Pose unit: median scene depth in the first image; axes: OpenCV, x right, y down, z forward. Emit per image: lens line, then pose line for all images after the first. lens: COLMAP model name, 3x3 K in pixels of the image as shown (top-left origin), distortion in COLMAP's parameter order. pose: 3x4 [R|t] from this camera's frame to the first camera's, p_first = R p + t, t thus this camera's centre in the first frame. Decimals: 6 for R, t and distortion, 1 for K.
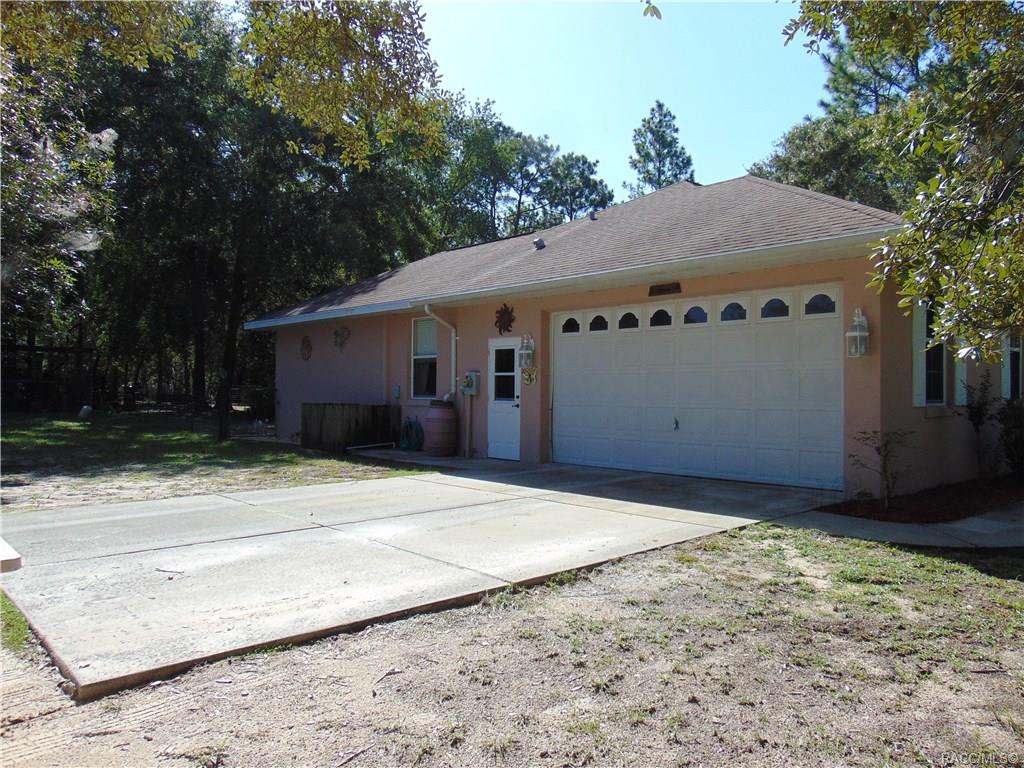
lens RADIAL K [[771.3, 0, 512.0], [0, 771.3, 384.0], [0, 0, 1]] dist [-0.026808, 0.062955]
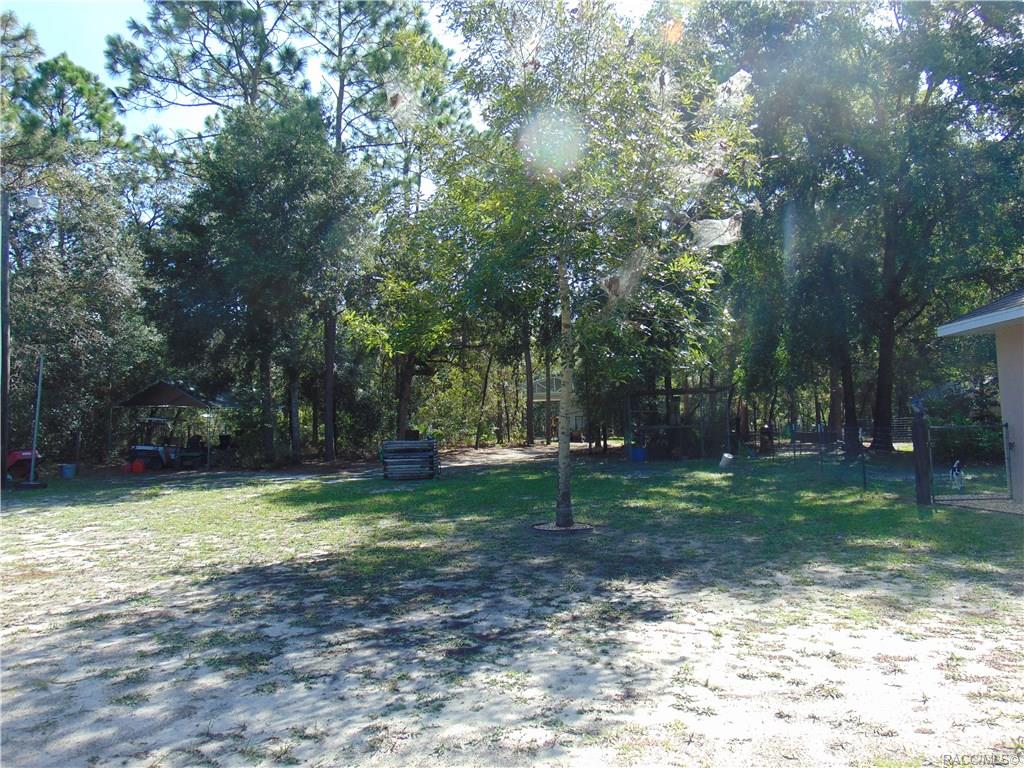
lens RADIAL K [[771.3, 0, 512.0], [0, 771.3, 384.0], [0, 0, 1]] dist [-0.026808, 0.062955]
pose [[0.721252, -0.079425, -0.688104, -0.158397], [0.050386, 0.996788, -0.062242, -0.008332], [0.690838, 0.010222, 0.722937, 0.262127]]
